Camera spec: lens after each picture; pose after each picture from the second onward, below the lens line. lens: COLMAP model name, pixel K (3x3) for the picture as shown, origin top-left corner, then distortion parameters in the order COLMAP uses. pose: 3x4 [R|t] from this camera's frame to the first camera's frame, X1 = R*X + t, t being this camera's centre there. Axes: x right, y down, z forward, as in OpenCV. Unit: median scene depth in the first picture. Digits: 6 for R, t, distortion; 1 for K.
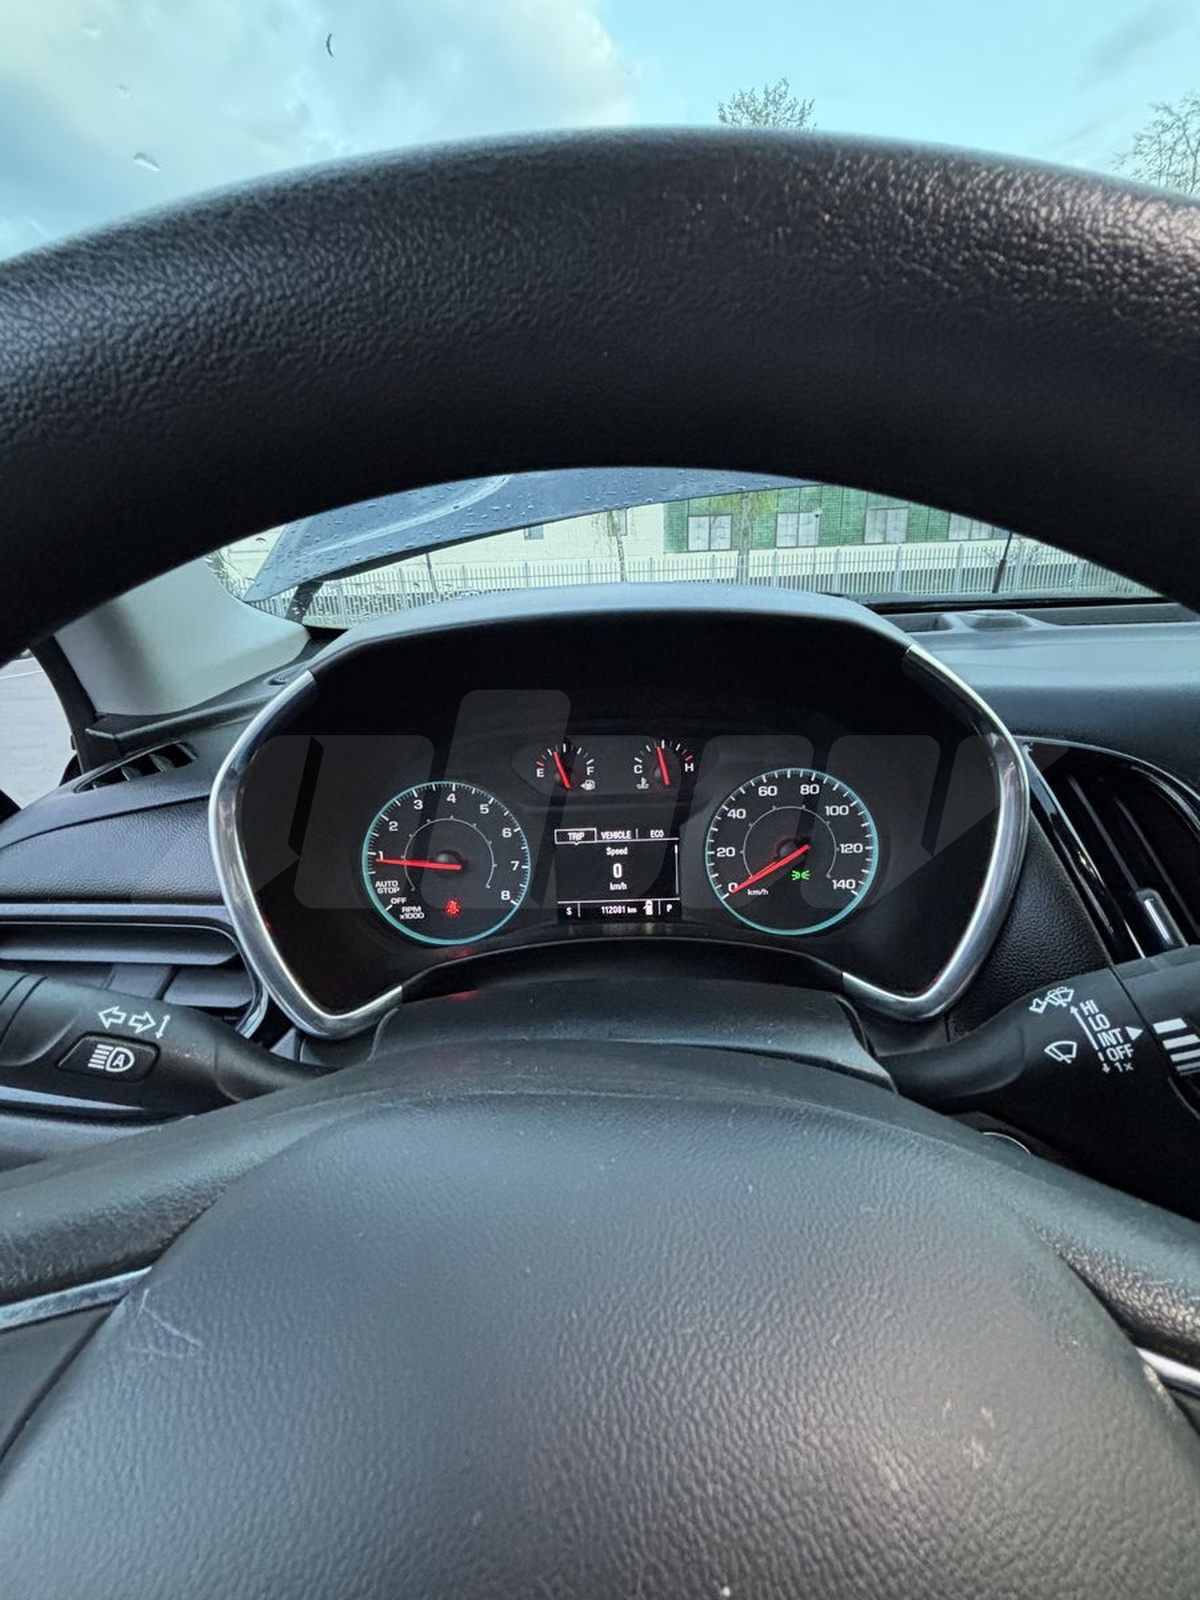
lens RADIAL K [[641.6, 0, 602.9], [0, 641.6, 793.7], [0, 0, 1]] dist [0.005503, -0.000350]
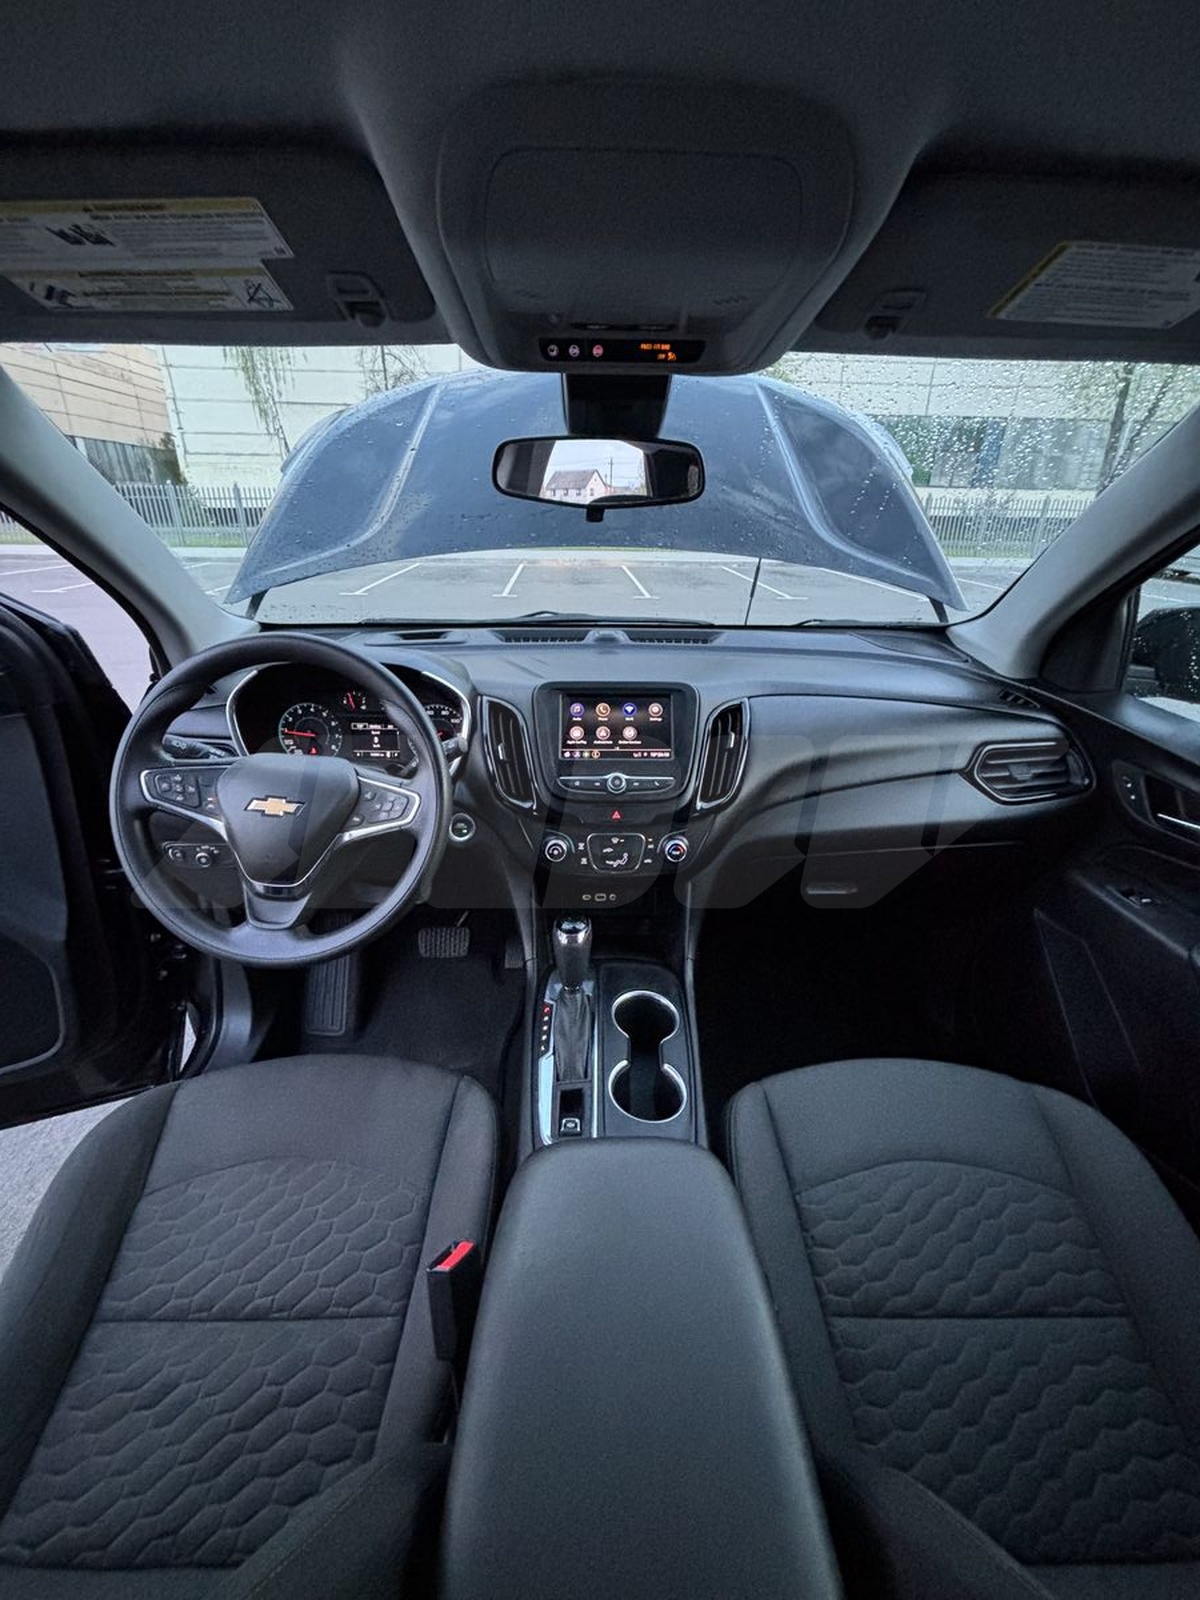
lens RADIAL K [[641.6, 0, 602.9], [0, 641.6, 793.7], [0, 0, 1]] dist [0.005503, -0.000350]
pose [[0.998323, 0.042314, 0.039514, 0.876488], [-0.046618, 0.992240, 0.115269, -0.010748], [-0.034330, -0.116917, 0.992548, -1.729815]]
